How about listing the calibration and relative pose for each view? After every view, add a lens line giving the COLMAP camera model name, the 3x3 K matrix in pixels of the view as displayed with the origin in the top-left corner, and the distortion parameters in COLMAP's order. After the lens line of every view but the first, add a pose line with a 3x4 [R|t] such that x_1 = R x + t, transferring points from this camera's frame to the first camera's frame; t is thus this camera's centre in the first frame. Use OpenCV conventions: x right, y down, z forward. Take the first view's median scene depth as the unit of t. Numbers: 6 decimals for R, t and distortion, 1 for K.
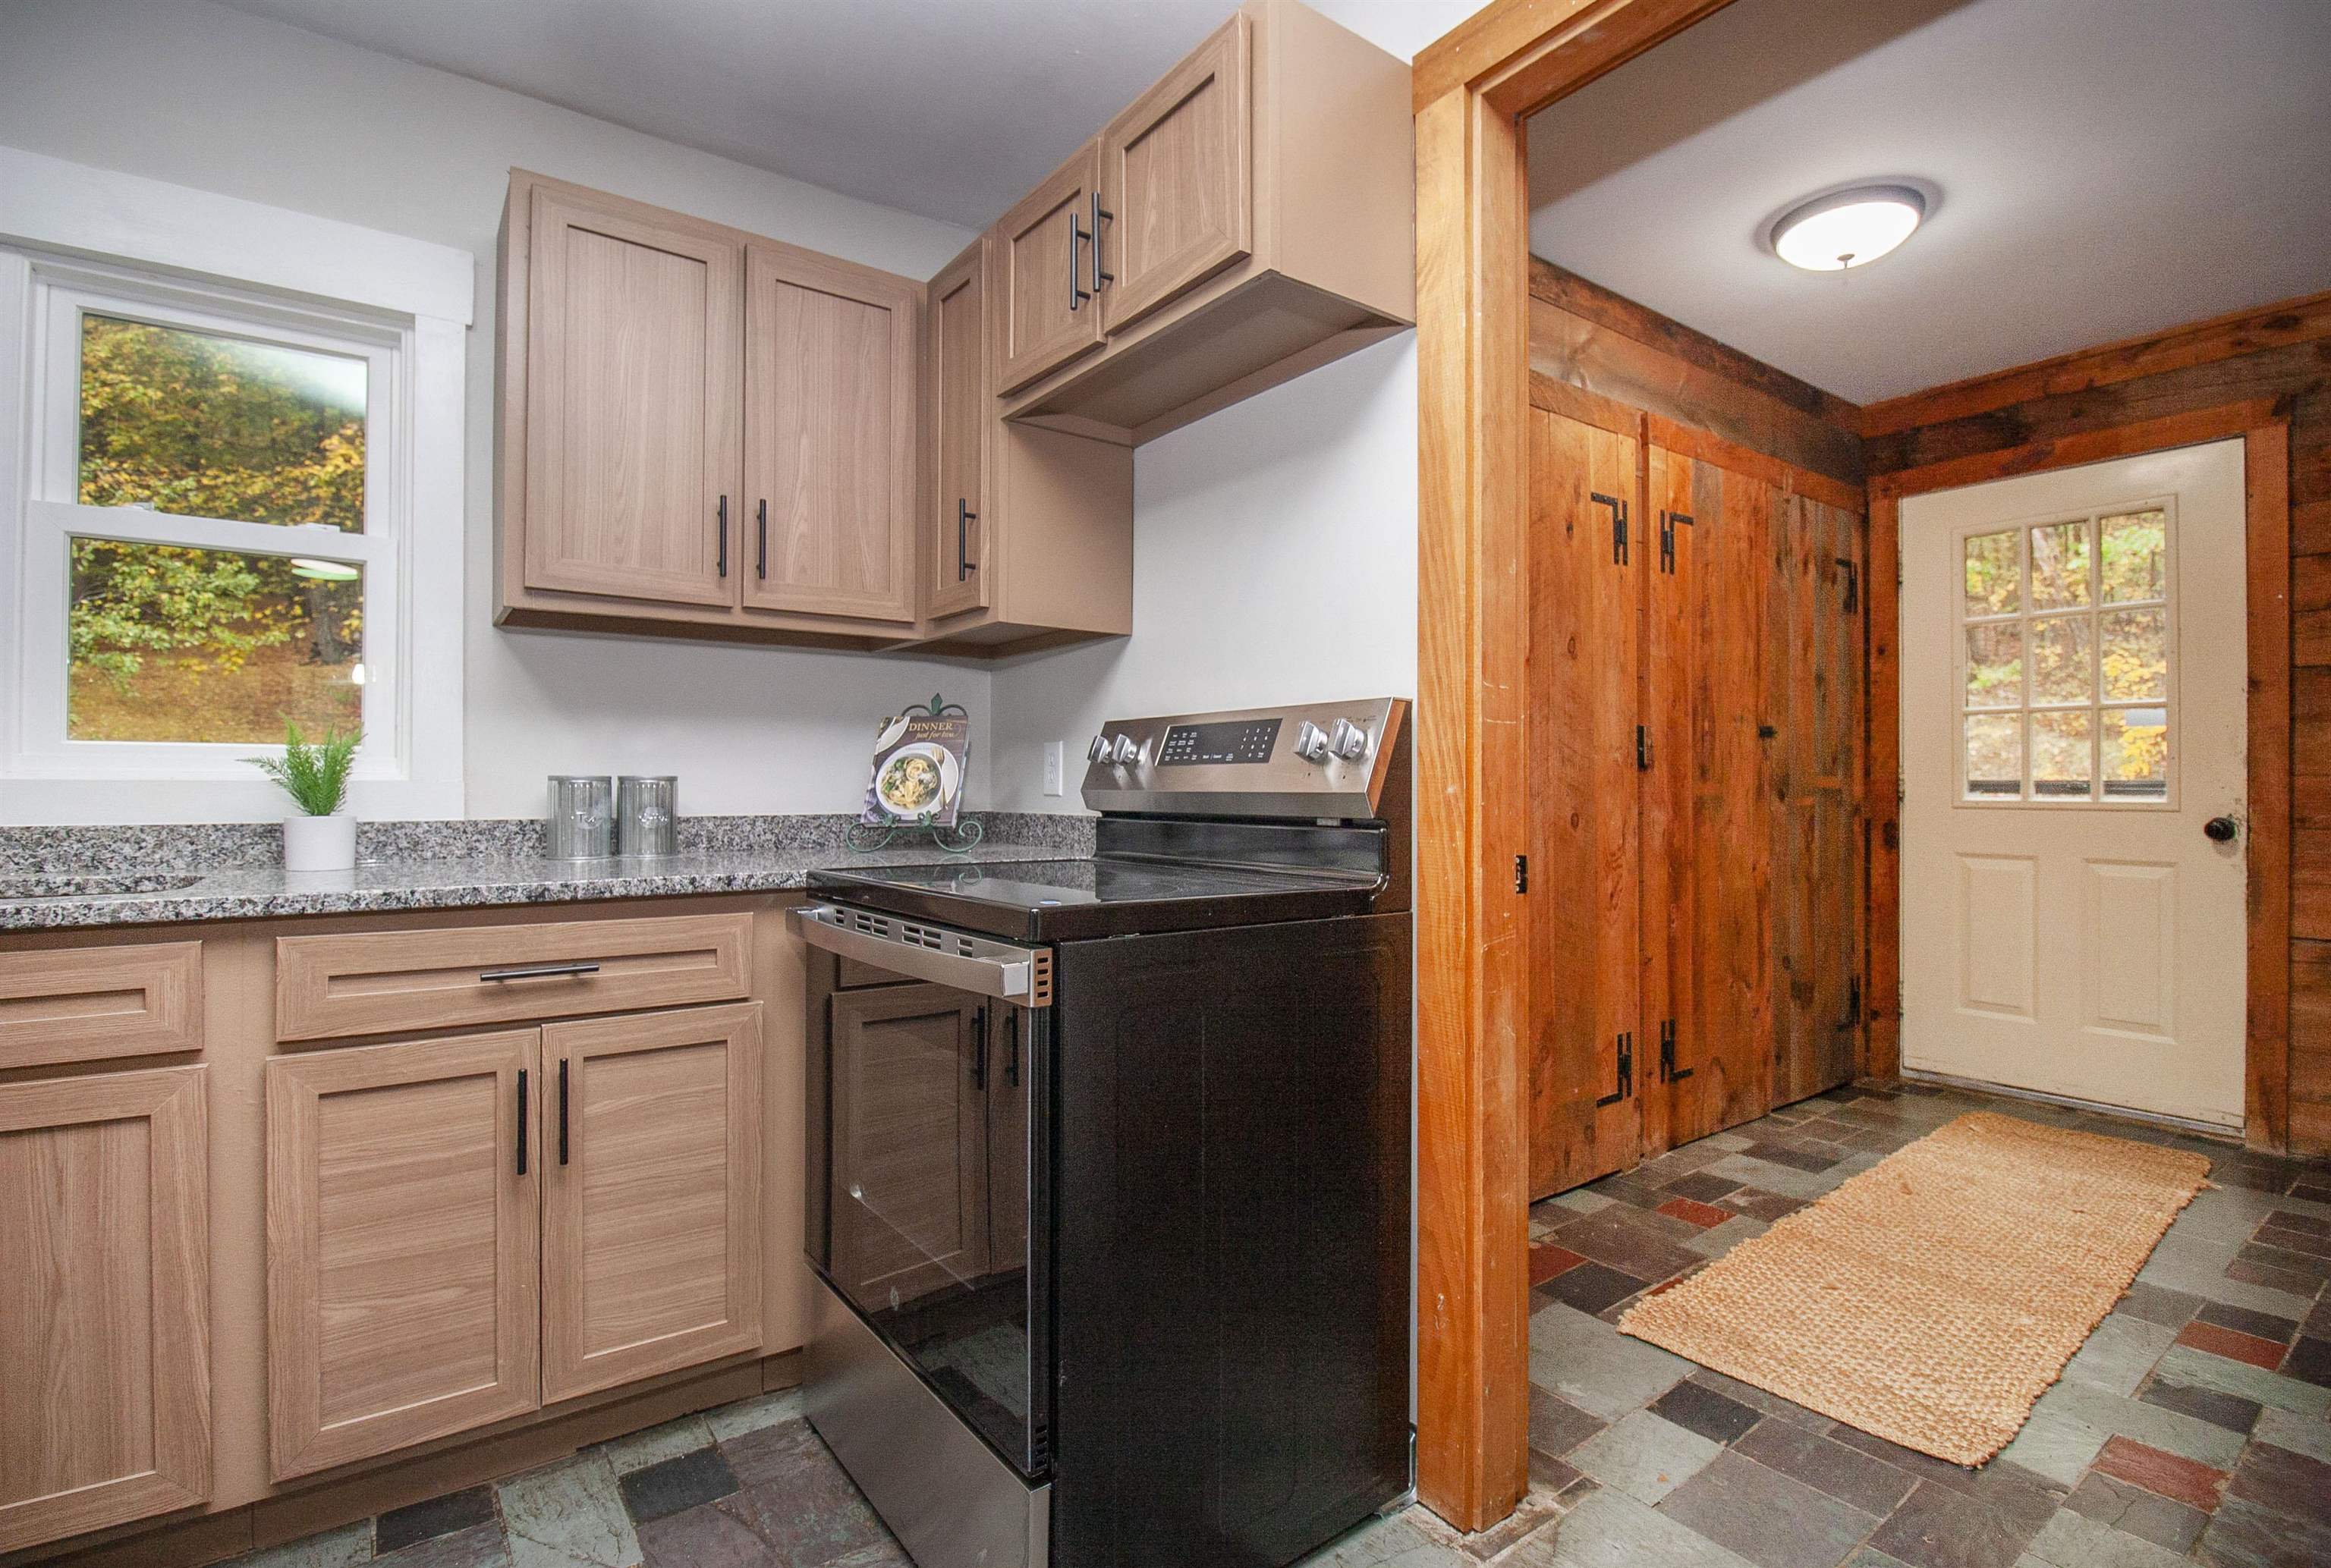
lens RADIAL K [[1082.6, 0, 1194.7], [0, 1082.6, 776.3], [0, 0, 1]] dist [-0.000107, -0.013464]
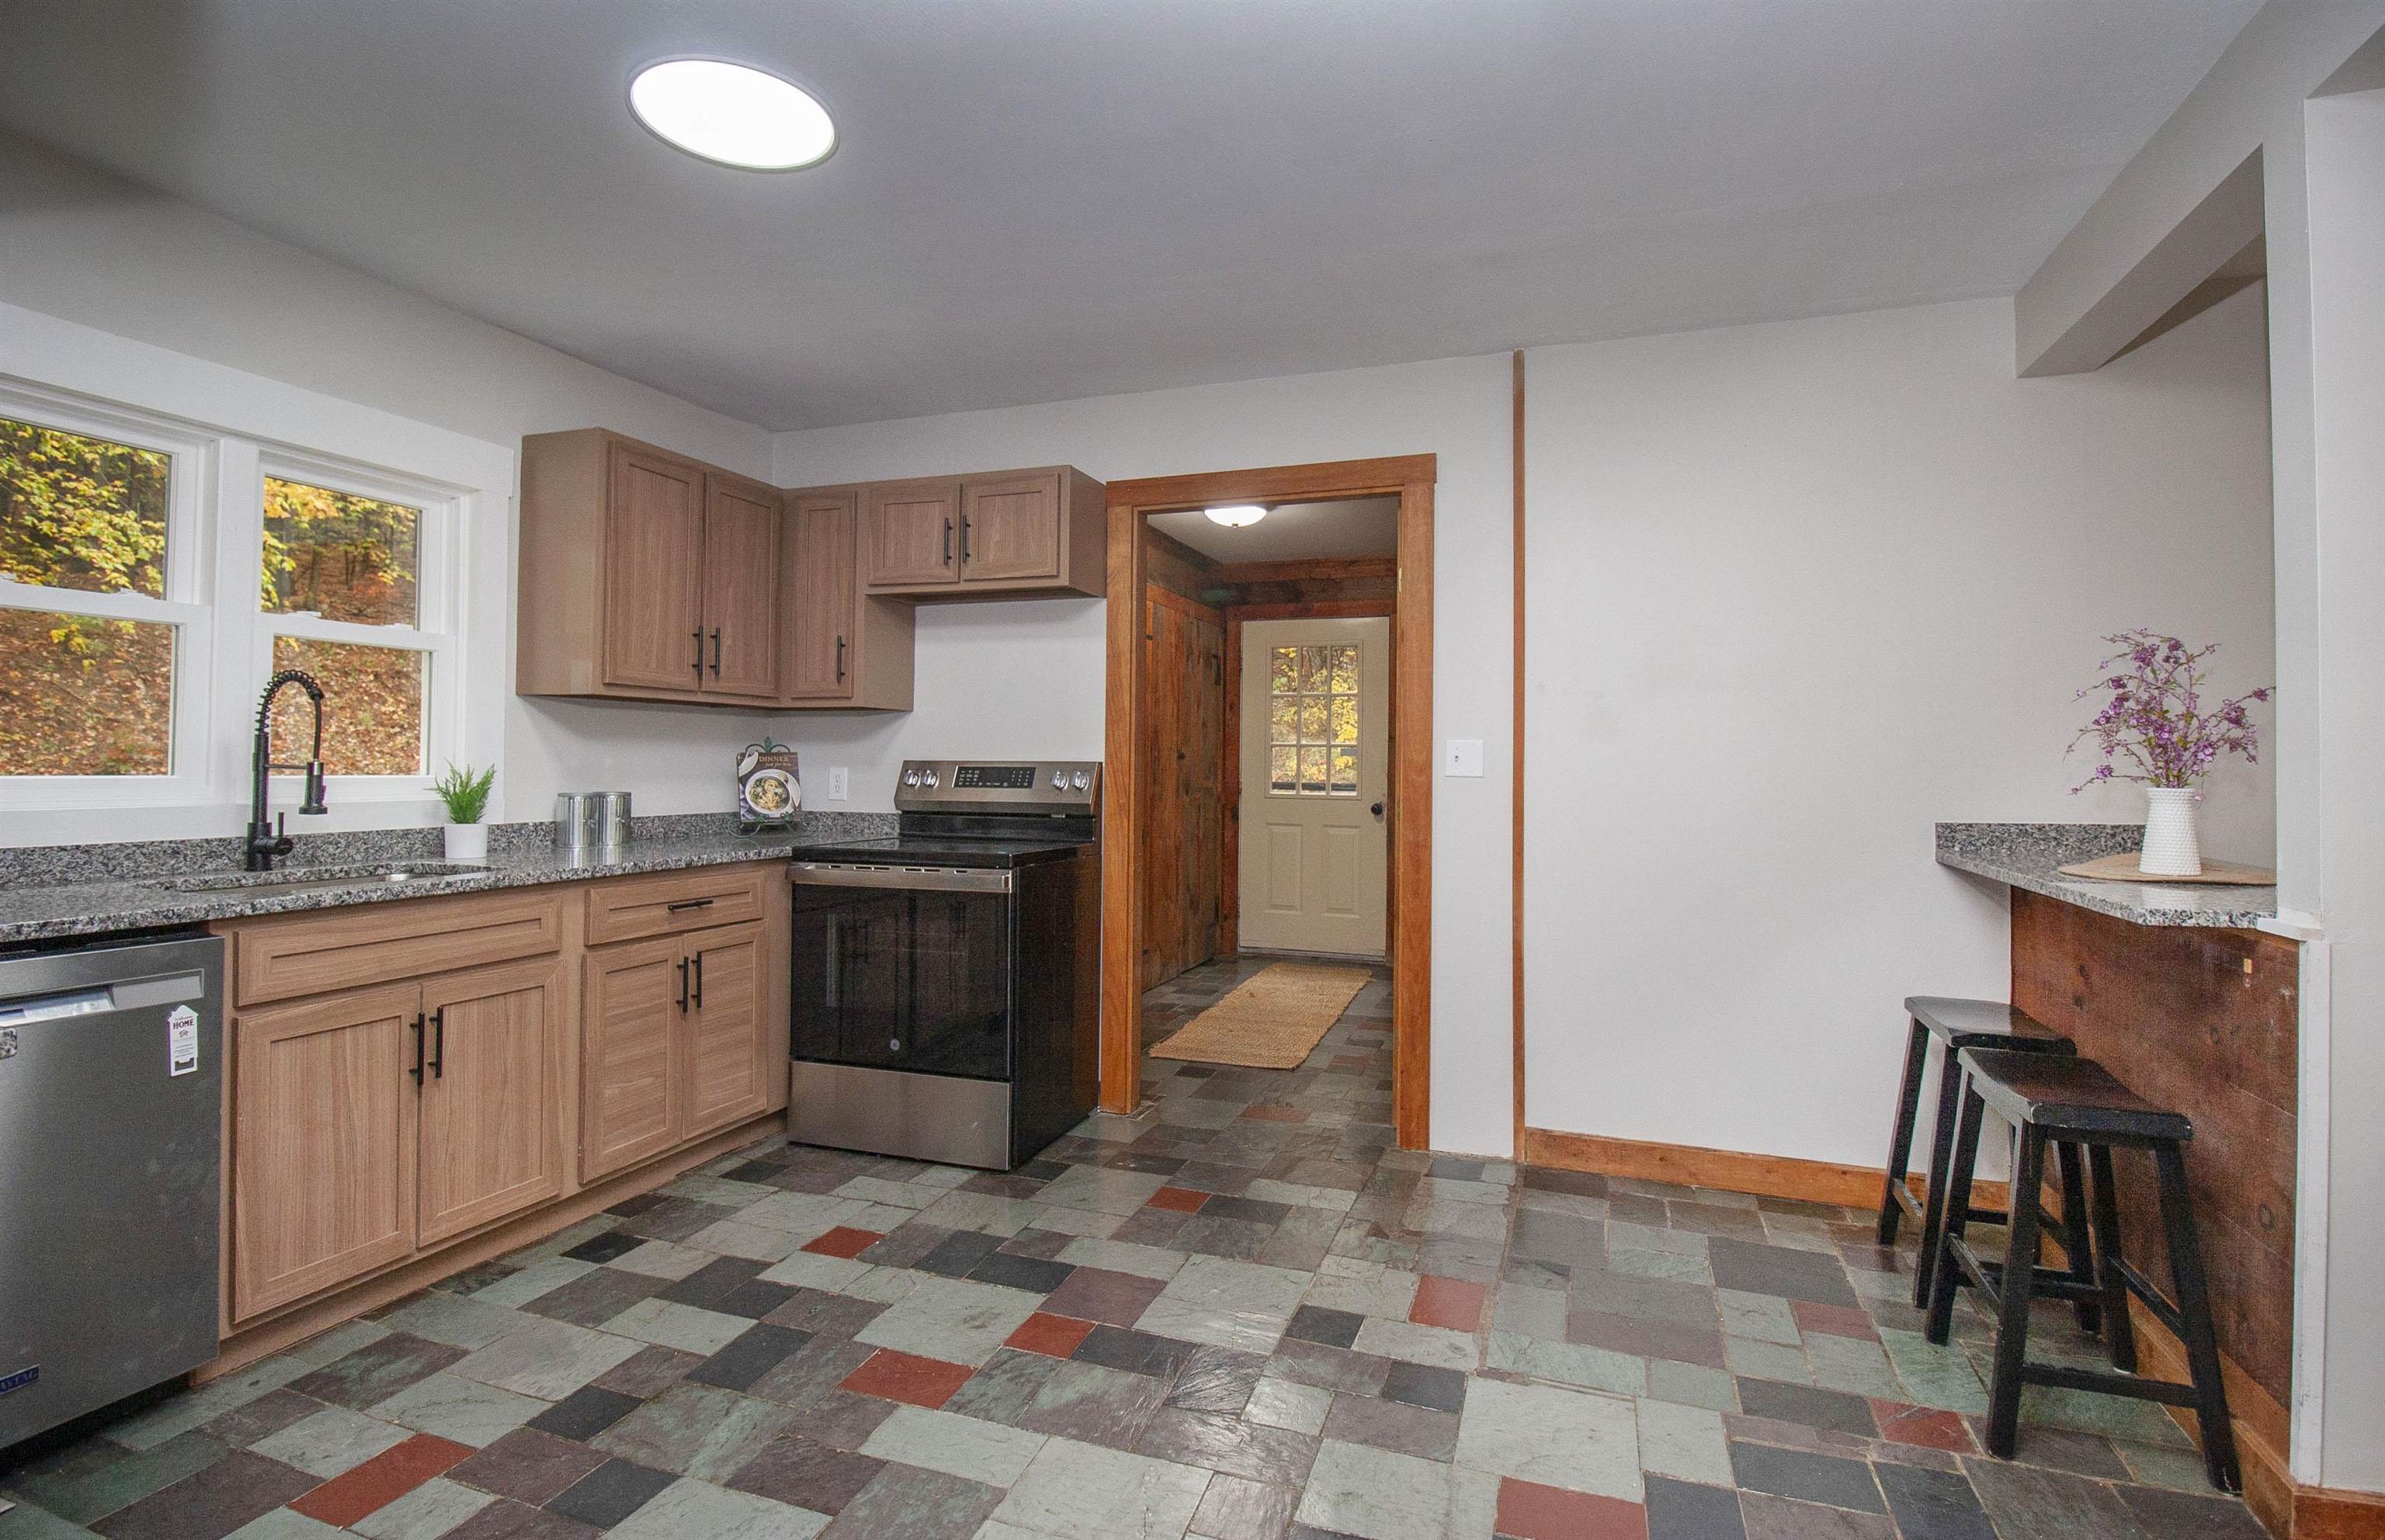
lens RADIAL K [[1102.2, 0, 1196.7], [0, 1102.2, 749.1], [0, 0, 1]] dist [0.000951, -0.012304]
pose [[0.833308, 0.015401, 0.552594, -0.681233], [-0.013734, 0.999880, -0.007156, -0.062601], [-0.552638, -0.001626, 0.833420, -0.779977]]
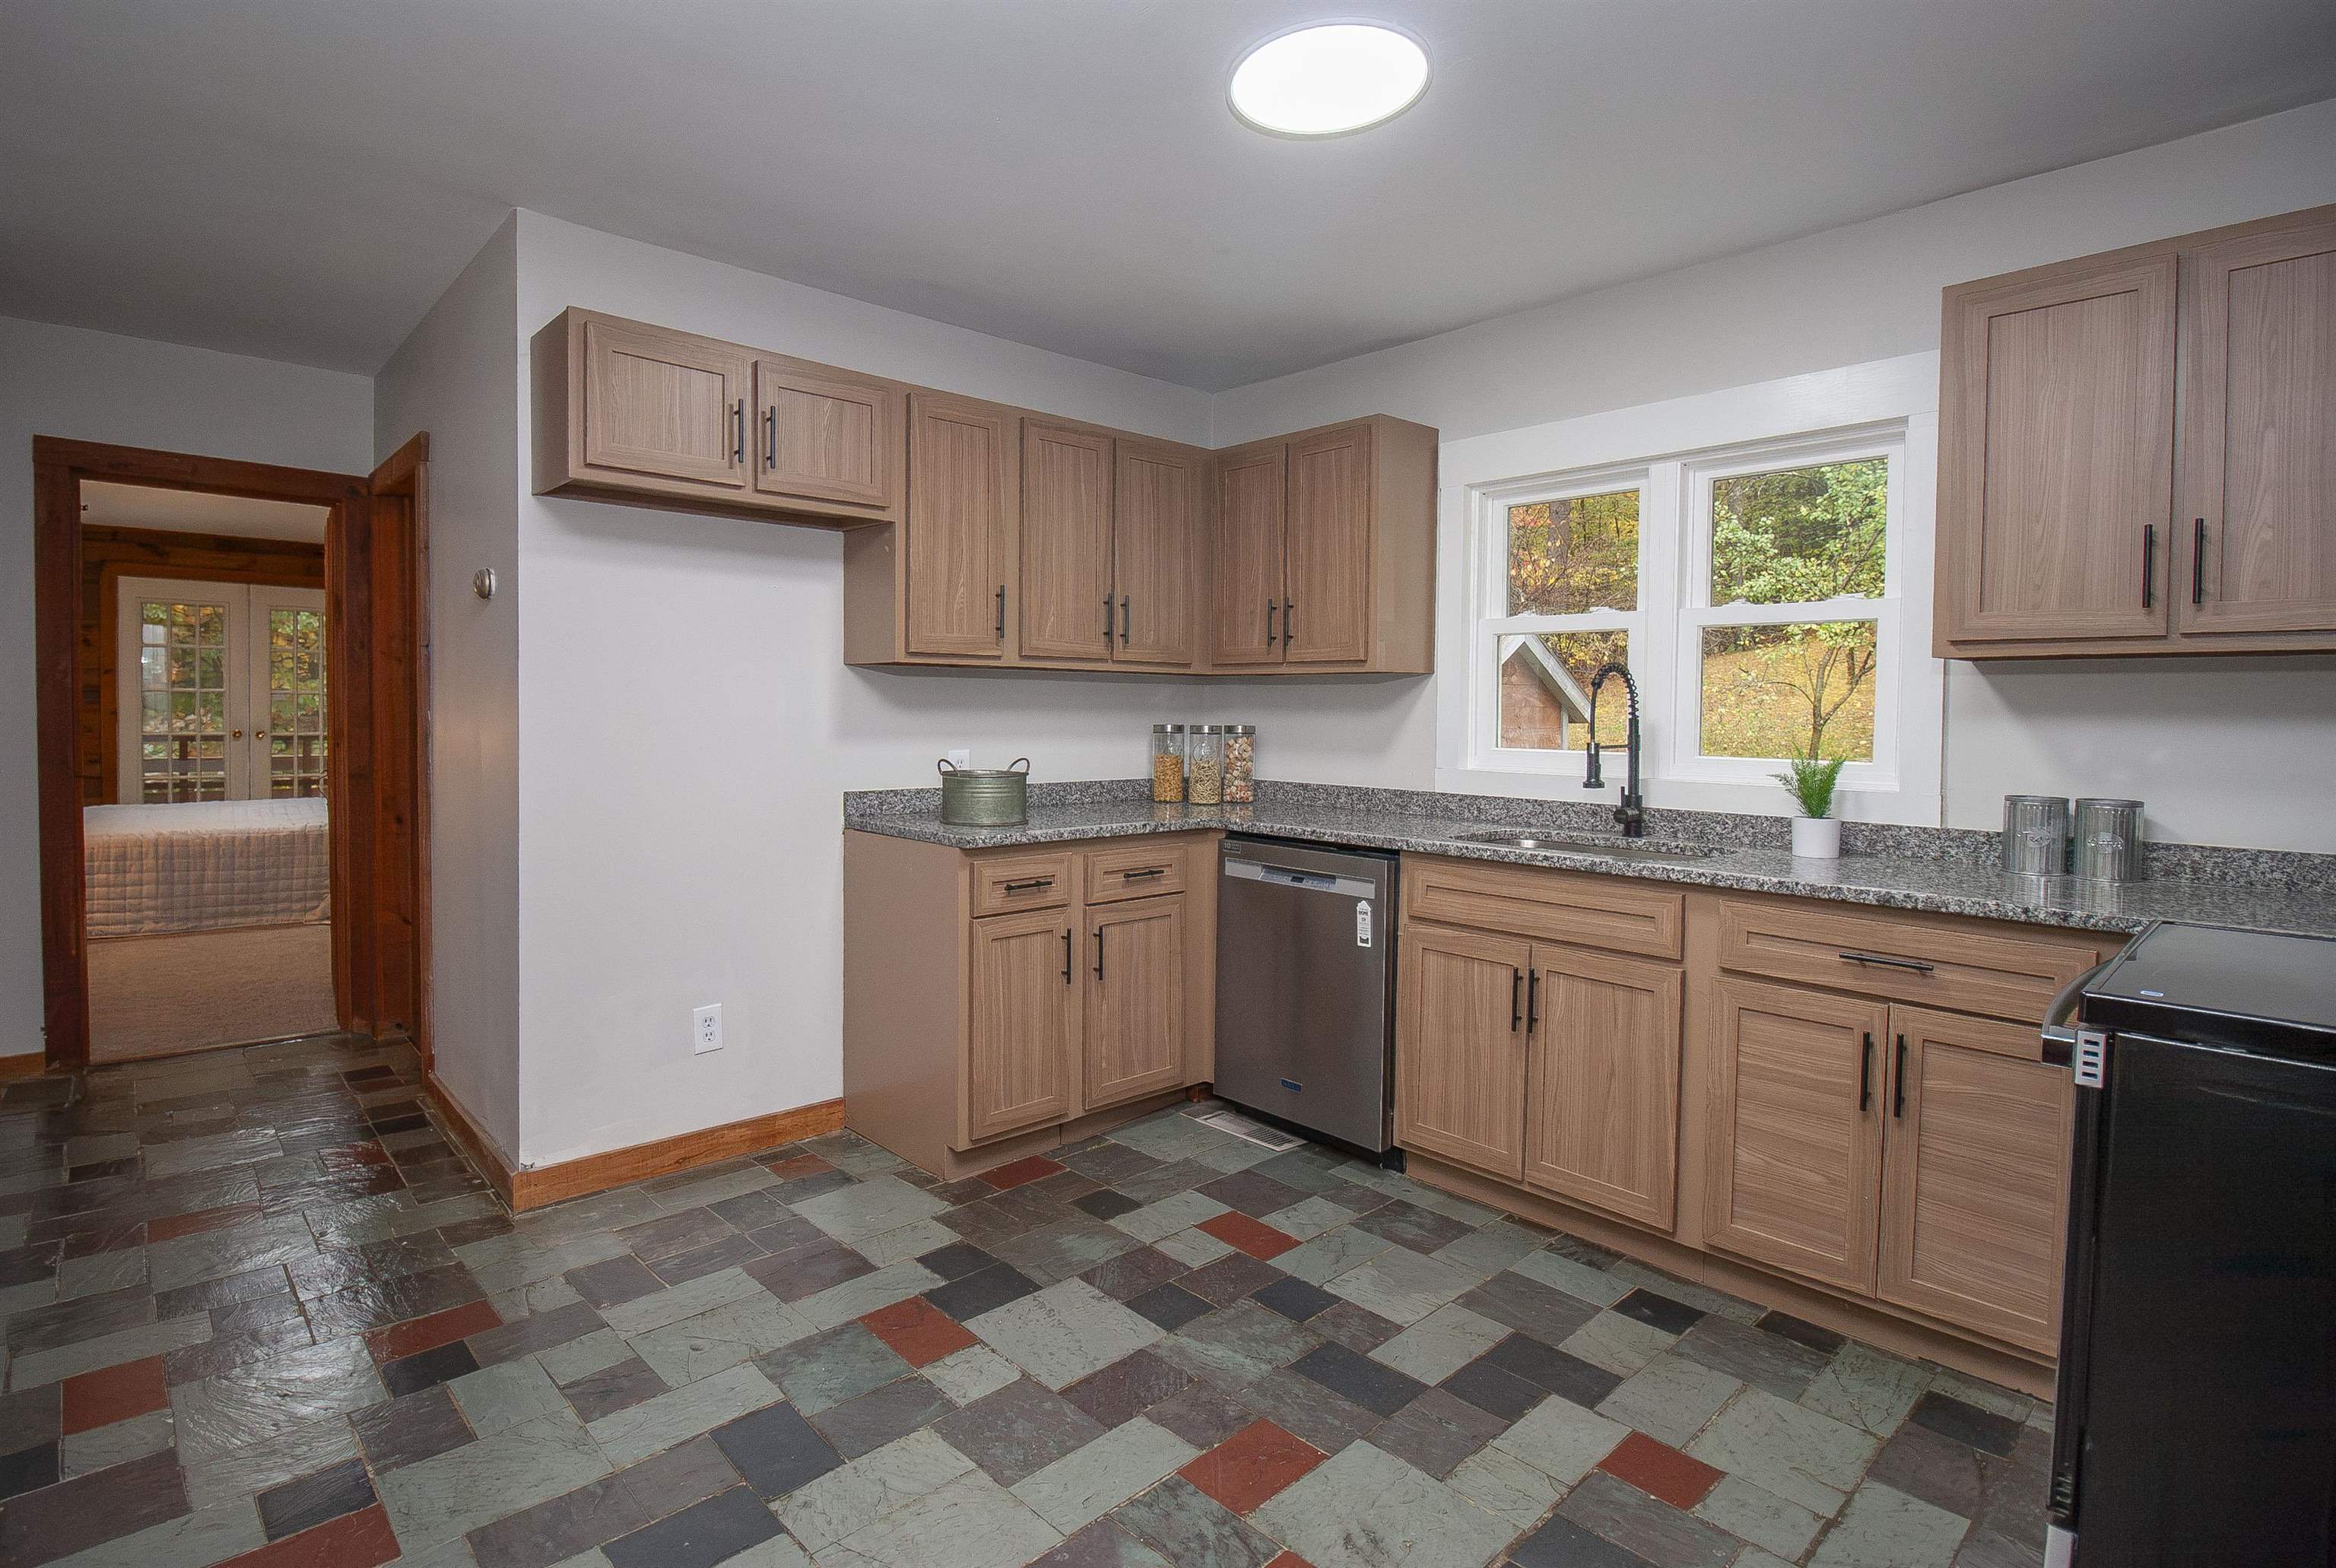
lens RADIAL K [[1163.0, 0, 1123.8], [0, 1163.0, 744.2], [0, 0, 1]] dist [0.003027, -0.014707]
pose [[0.091162, 0.031573, -0.995335, 0.492144], [-0.005602, 0.999498, 0.031192, -0.082575], [0.995820, 0.002732, 0.091293, -0.016234]]
